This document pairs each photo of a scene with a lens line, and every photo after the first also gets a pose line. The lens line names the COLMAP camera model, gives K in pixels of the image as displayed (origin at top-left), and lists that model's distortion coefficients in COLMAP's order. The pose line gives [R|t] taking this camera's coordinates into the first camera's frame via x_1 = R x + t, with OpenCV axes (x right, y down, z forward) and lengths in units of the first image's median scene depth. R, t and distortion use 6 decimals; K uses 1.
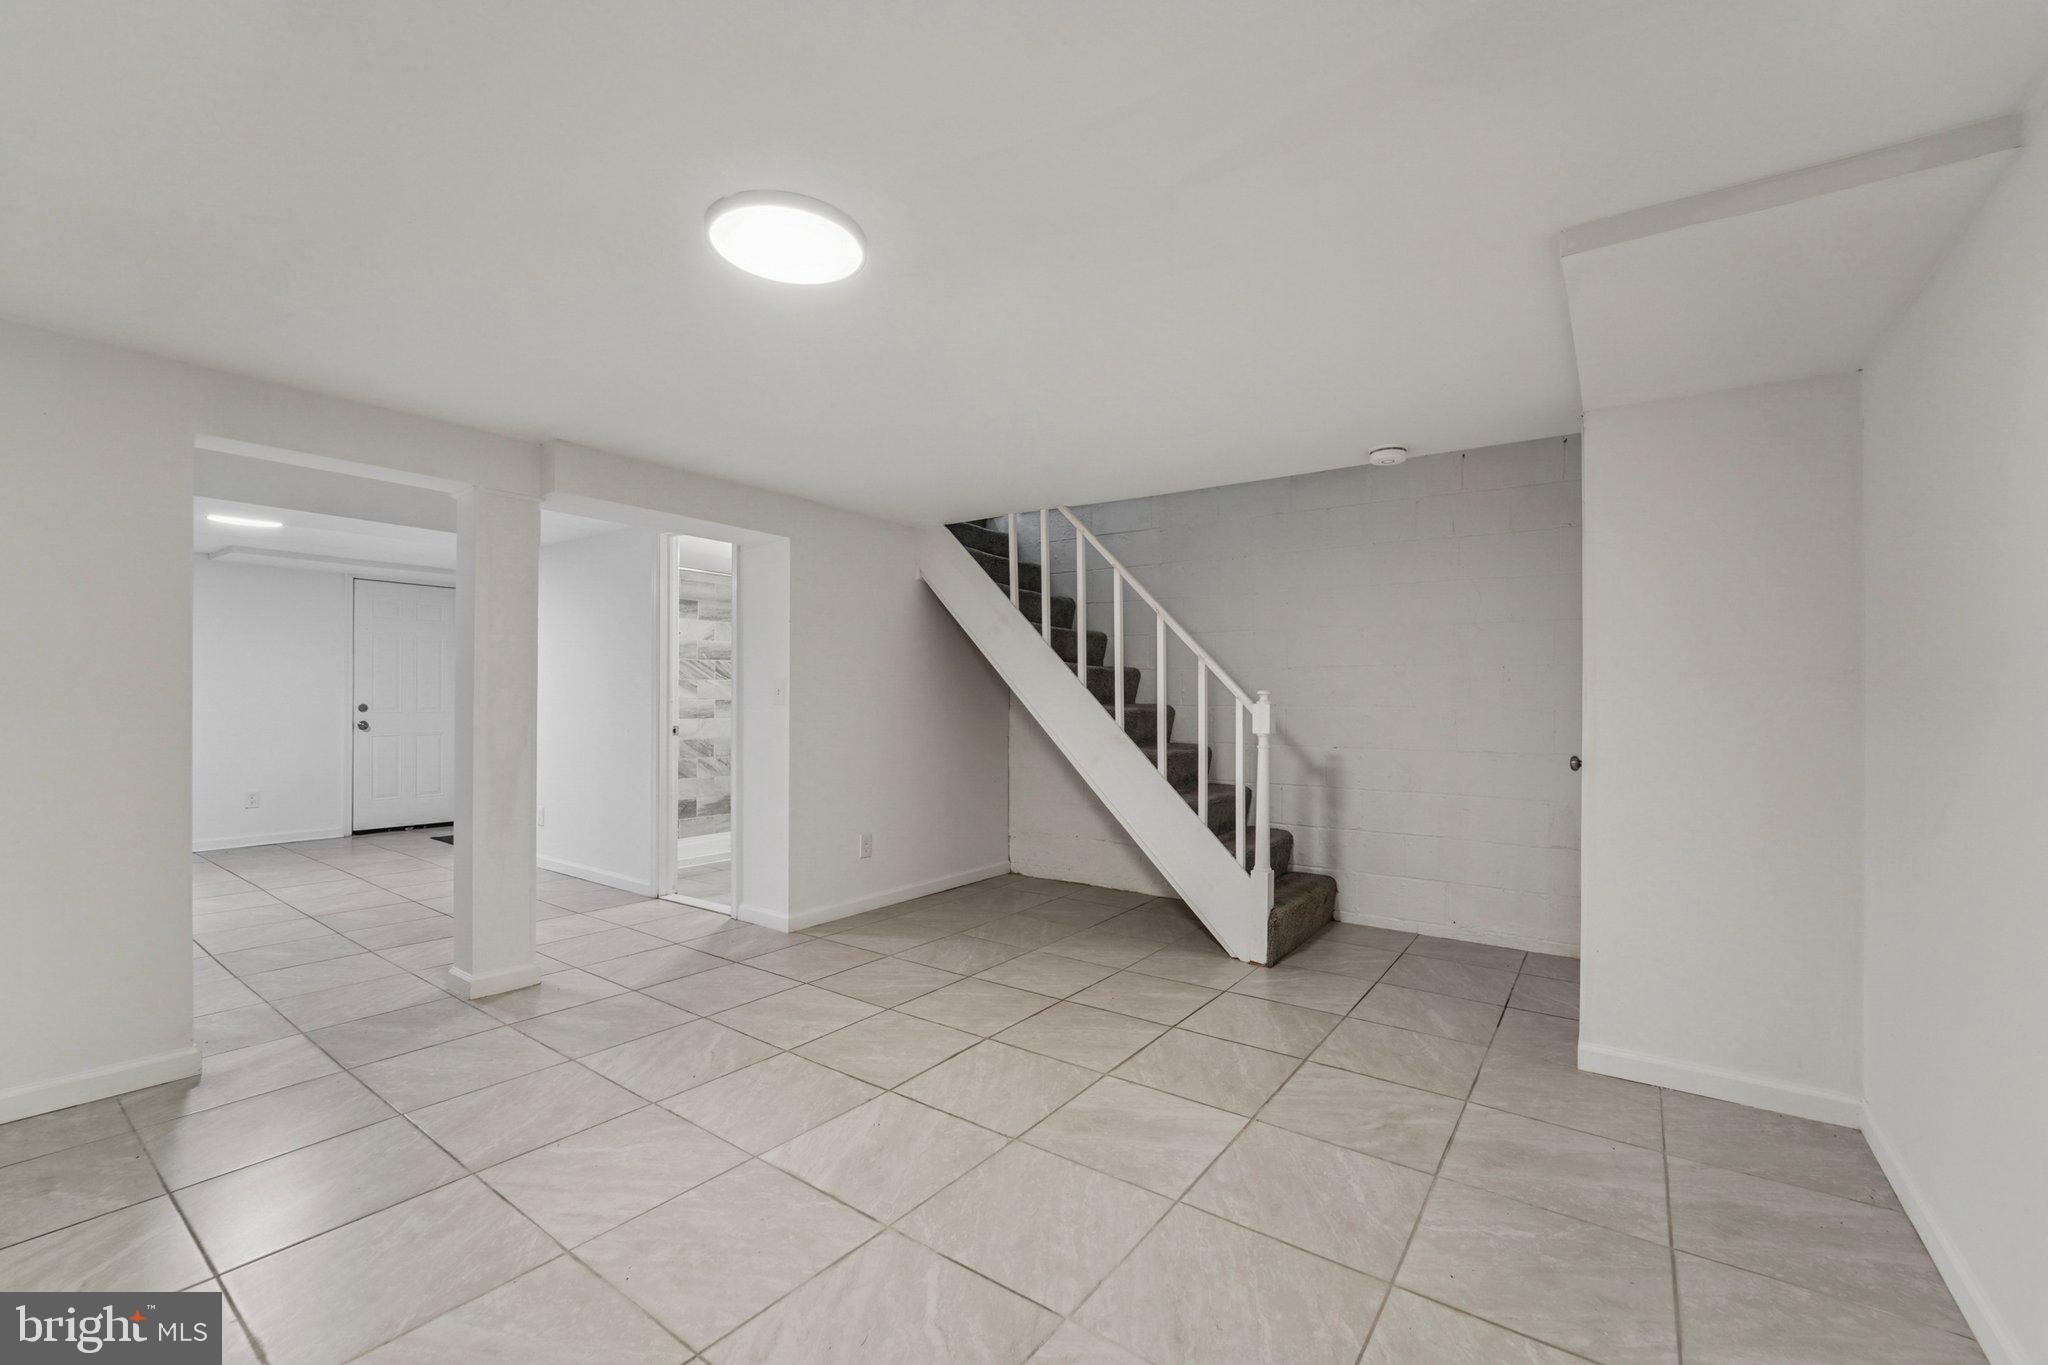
lens RADIAL K [[838.8, 0, 1025.1], [0, 838.8, 688.7], [0, 0, 1]] dist [-0.018482, -0.000299]
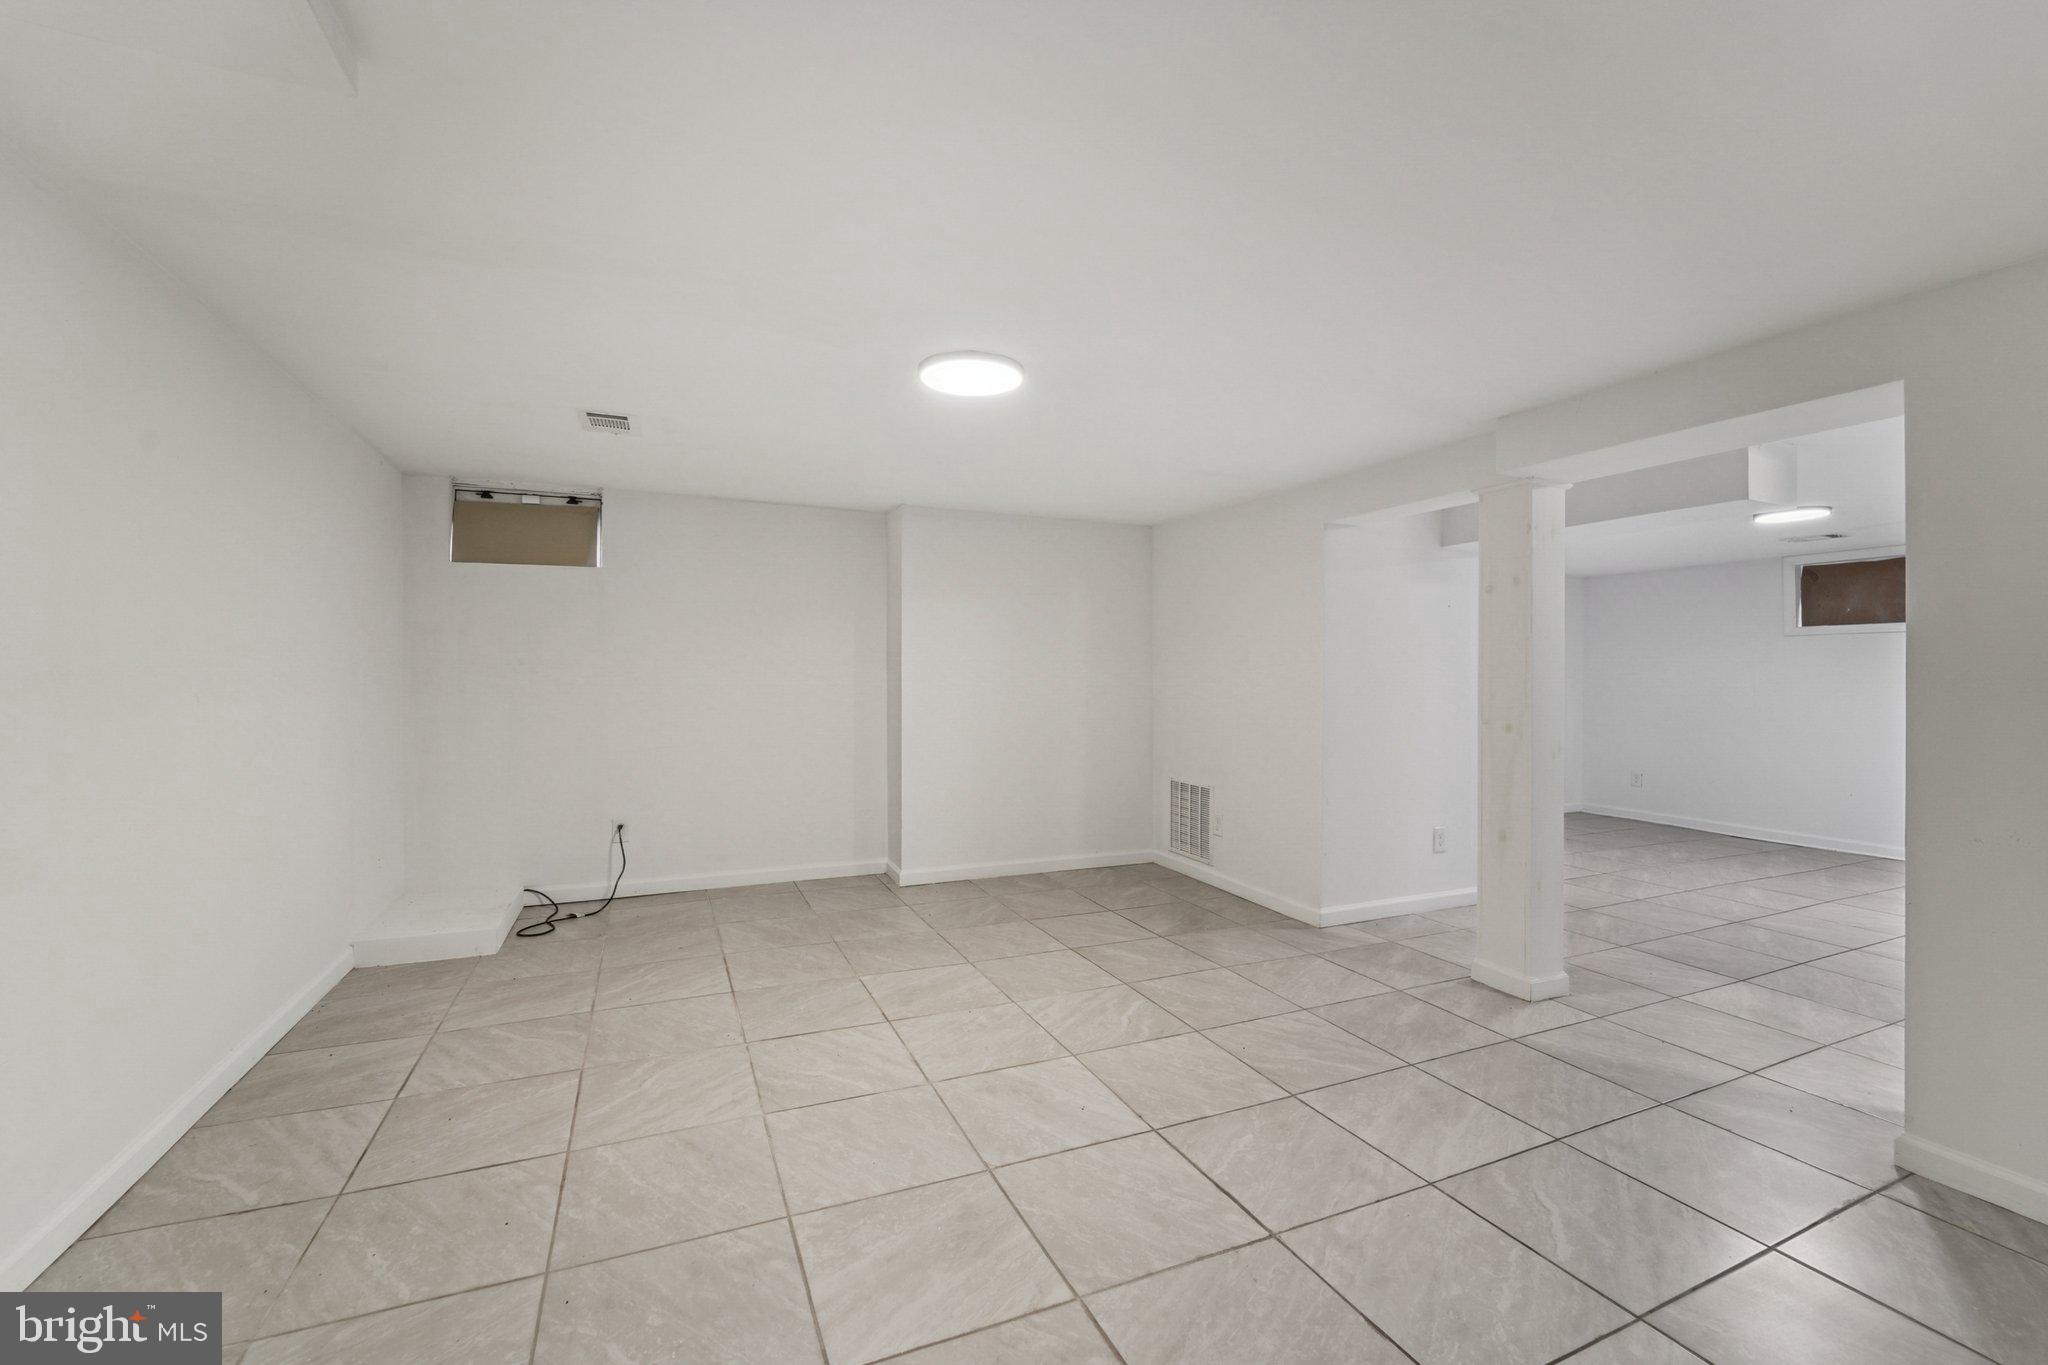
lens RADIAL K [[838.8, 0, 1025.1], [0, 838.8, 688.7], [0, 0, 1]] dist [-0.018482, -0.000299]
pose [[-0.500769, -0.002710, -0.865577, 0.668073], [-0.002032, 0.999996, -0.001955, 0.013990], [0.865579, 0.000780, -0.500772, 1.312090]]
